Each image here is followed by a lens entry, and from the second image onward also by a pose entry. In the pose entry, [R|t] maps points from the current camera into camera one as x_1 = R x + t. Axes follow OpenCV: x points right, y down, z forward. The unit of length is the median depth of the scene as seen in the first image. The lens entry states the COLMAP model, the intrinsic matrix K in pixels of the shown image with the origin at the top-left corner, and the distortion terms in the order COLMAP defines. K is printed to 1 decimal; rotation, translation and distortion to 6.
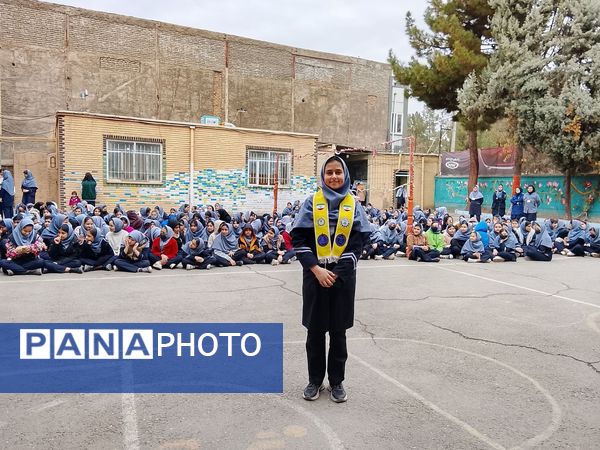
lens RADIAL K [[482.8, 0, 303.5], [0, 482.8, 222.3], [0, 0, 1]] dist [0.053487, -0.088924]
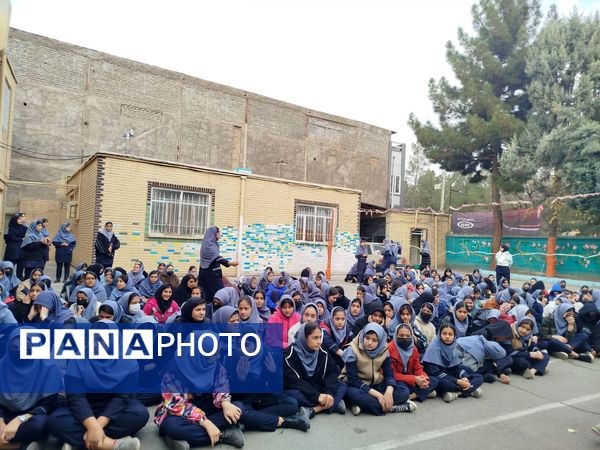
lens RADIAL K [[420.3, 0, 302.3], [0, 420.3, 223.2], [0, 0, 1]] dist [0.044441, -0.050902]
pose [[0.992975, 0.024290, 0.115800, -0.184024], [-0.011152, 0.993557, -0.112782, -0.020395], [-0.117794, 0.110699, 0.986849, 0.193238]]
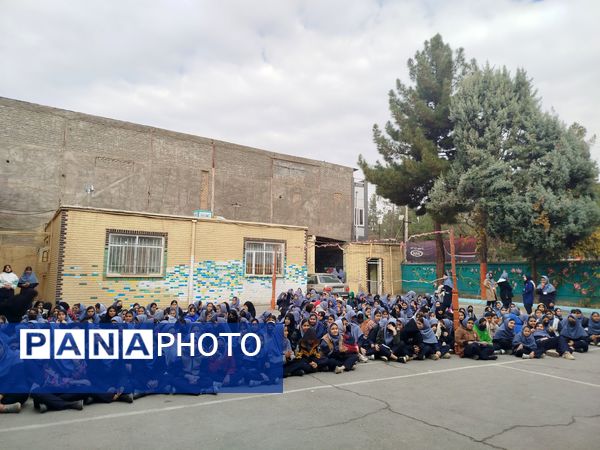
lens RADIAL K [[420.3, 0, 303.0], [0, 420.3, 221.3], [0, 0, 1]] dist [0.044441, -0.050902]
pose [[0.992847, -0.002048, 0.119377, -0.092888], [0.024668, 0.981799, -0.188315, -0.017163], [-0.116818, 0.189913, 0.974826, 0.081739]]
